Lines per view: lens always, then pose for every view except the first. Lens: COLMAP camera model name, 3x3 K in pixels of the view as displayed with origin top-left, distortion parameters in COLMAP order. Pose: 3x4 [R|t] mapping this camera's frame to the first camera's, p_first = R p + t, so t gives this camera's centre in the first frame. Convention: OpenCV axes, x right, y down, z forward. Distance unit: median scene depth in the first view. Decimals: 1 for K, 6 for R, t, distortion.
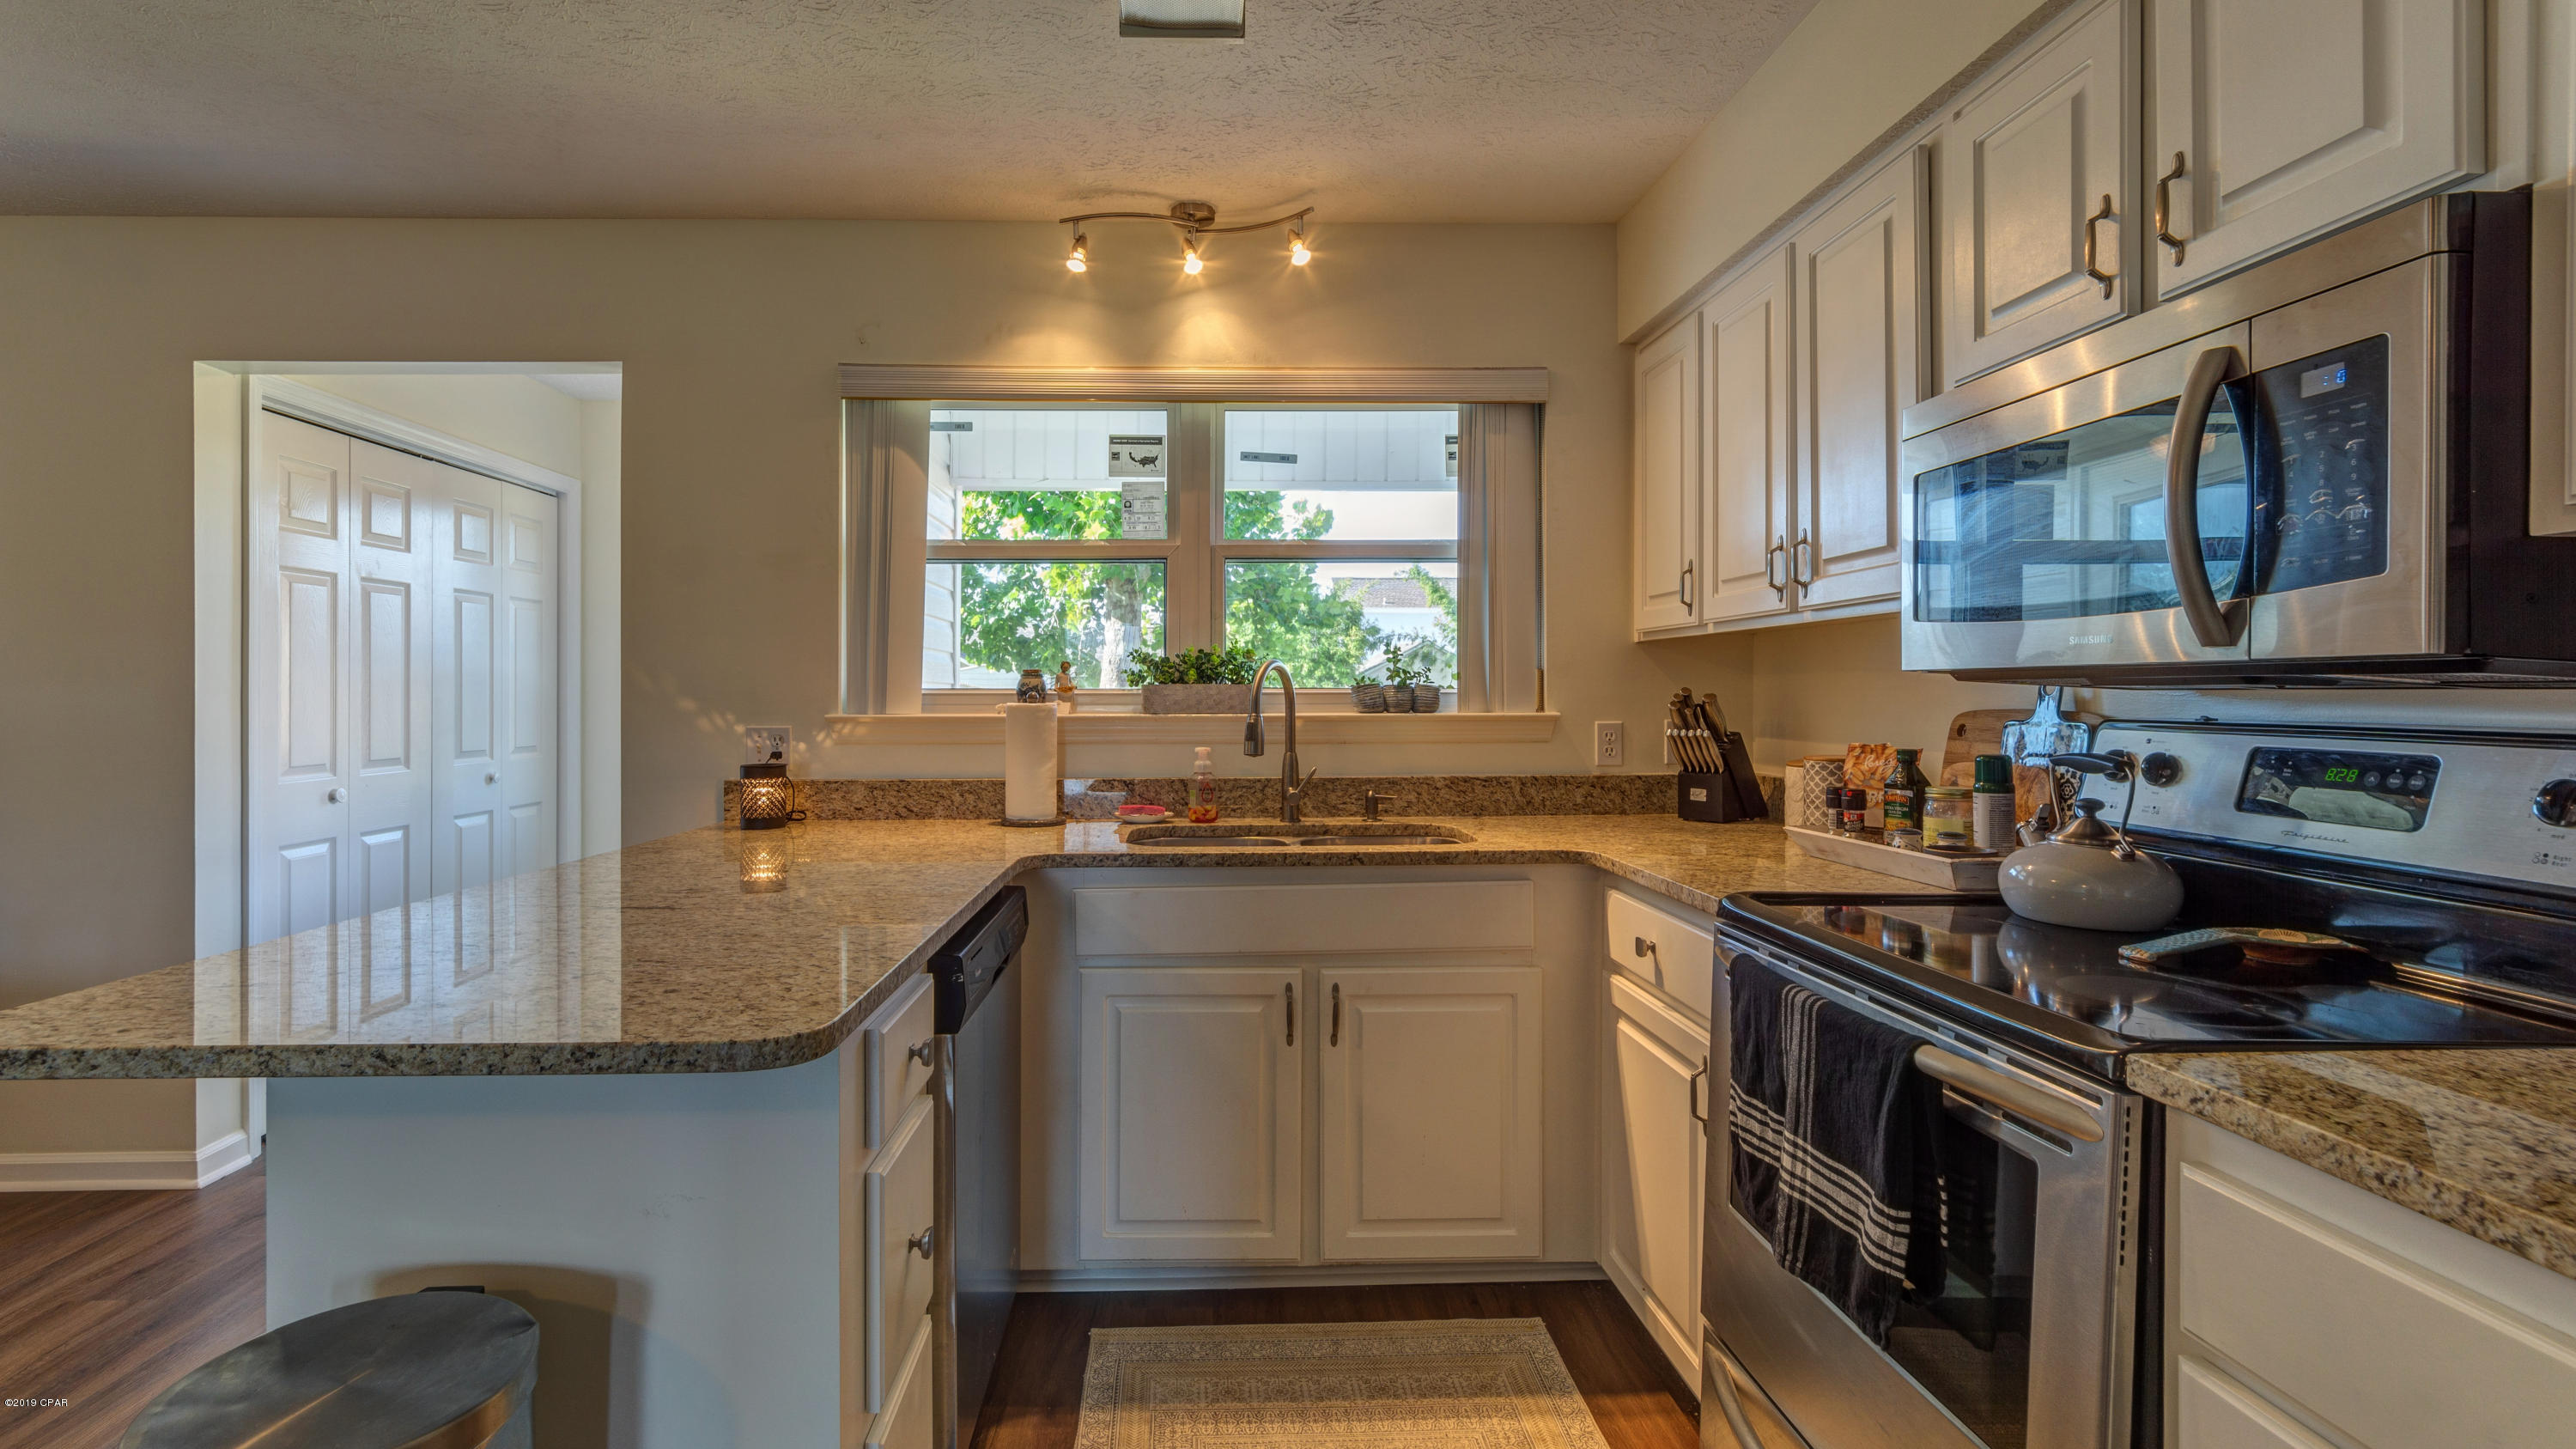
lens RADIAL K [[1161.8, 0, 1237.4], [0, 1161.8, 696.8], [0, 0, 1]] dist [-0.003009, 0.000678]
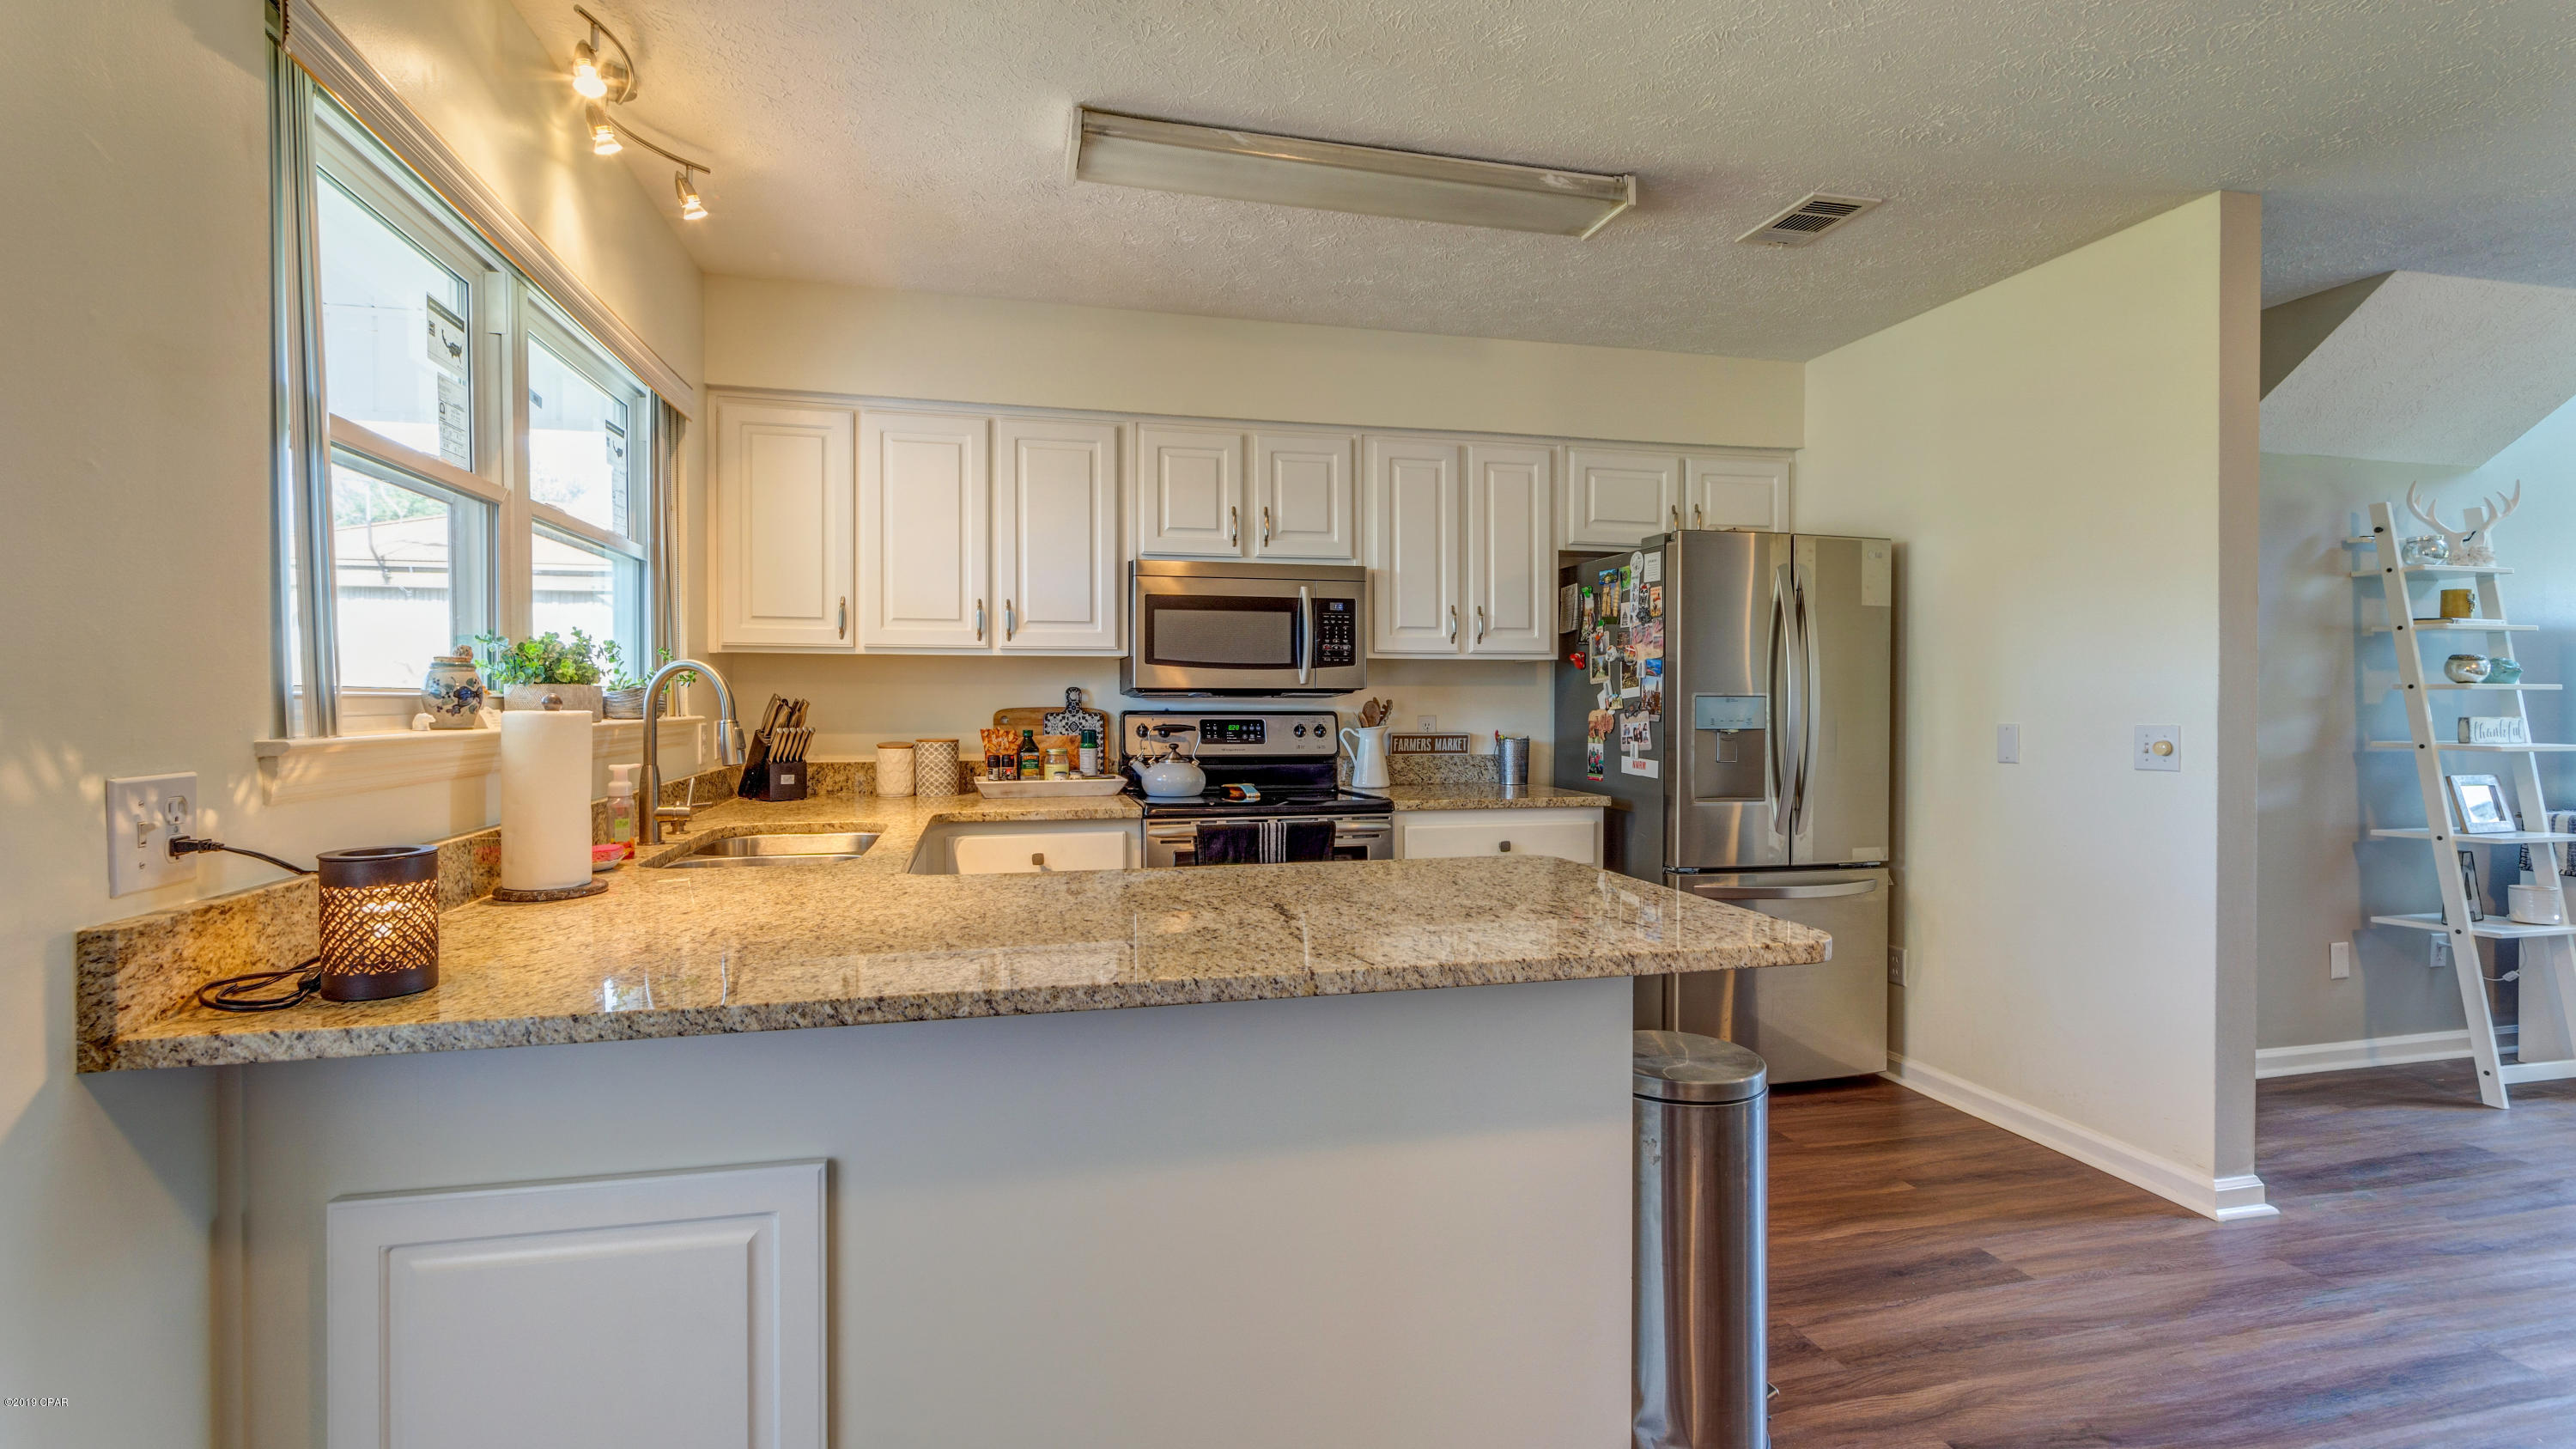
lens RADIAL K [[1144.1, 0, 1284.4], [0, 1144.1, 714.2], [0, 0, 1]] dist [-0.000131, 0.000214]
pose [[-0.214776, -0.011311, 0.976598, -0.914237], [0.002266, 0.999924, 0.012080, 0.000359], [-0.976661, 0.004807, -0.214734, 0.741212]]
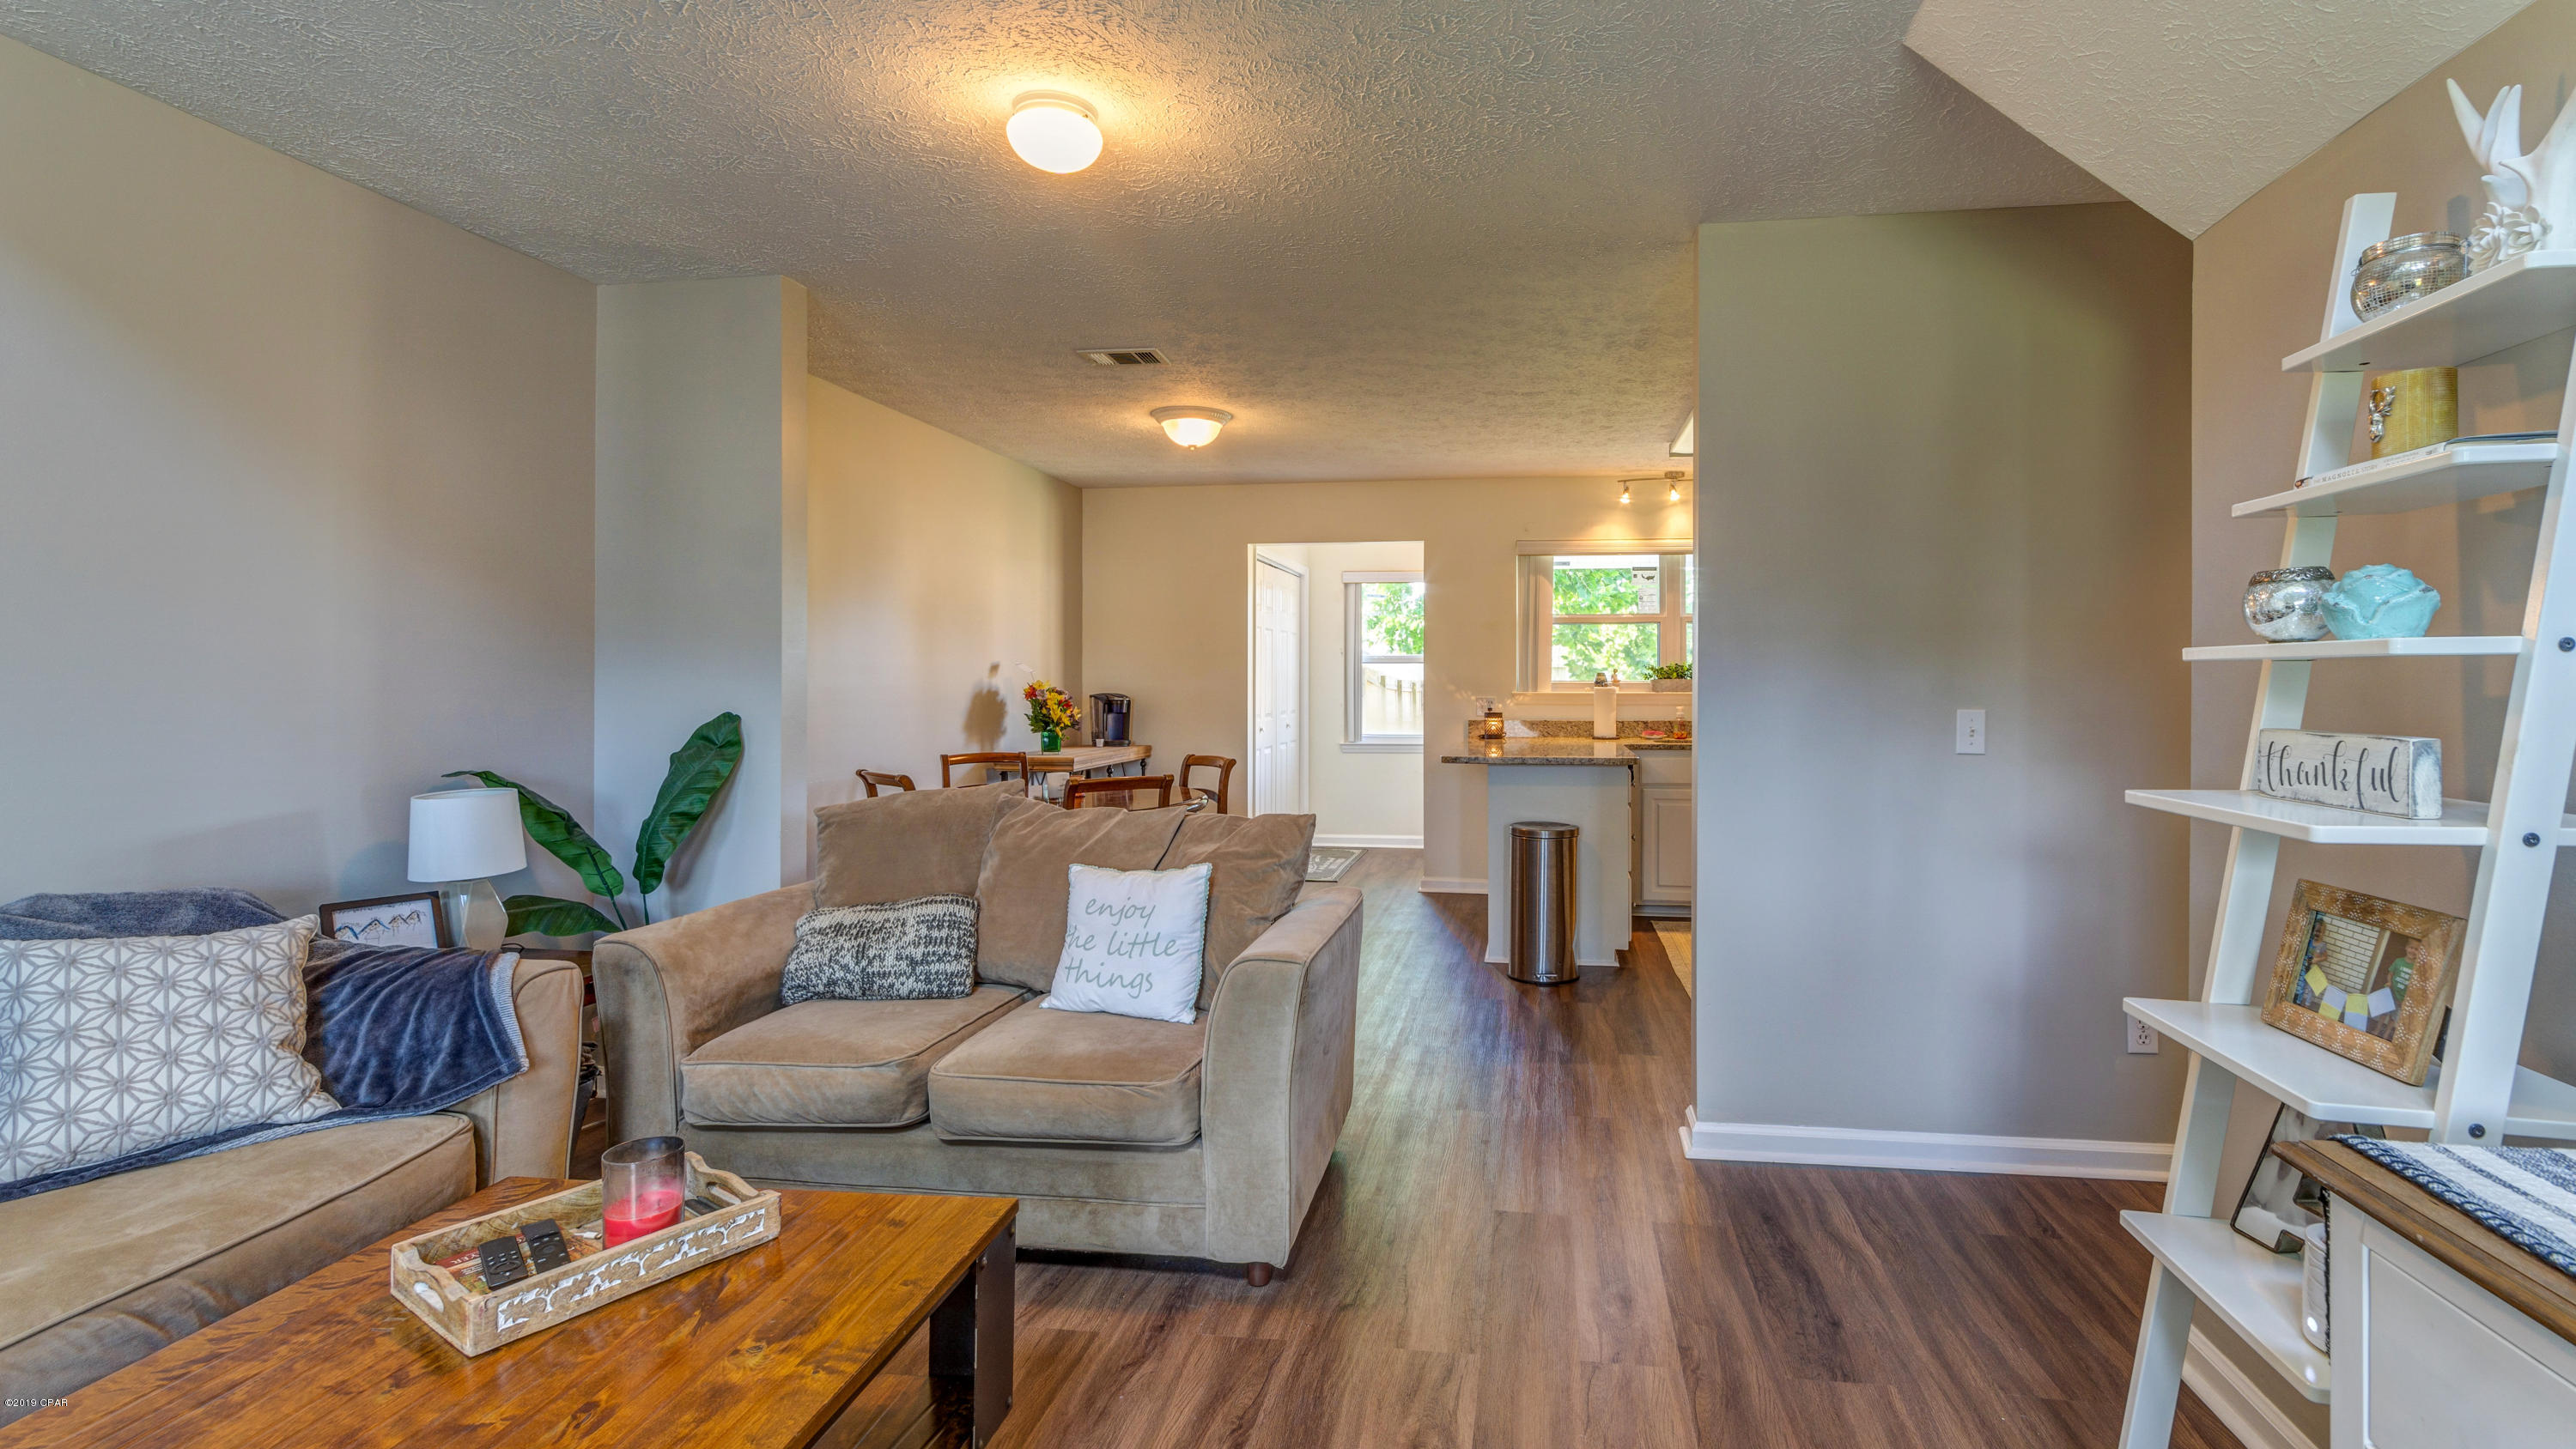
lens RADIAL K [[1193.6, 0, 1393.8], [0, 1193.6, 679.4], [0, 0, 1]] dist [-0.000021, 0.000408]
pose [[0.987374, 0.001882, -0.158395, -0.220389], [-0.002780, 0.999981, -0.005452, 0.004189], [0.158382, 0.005823, 0.987361, -1.466684]]
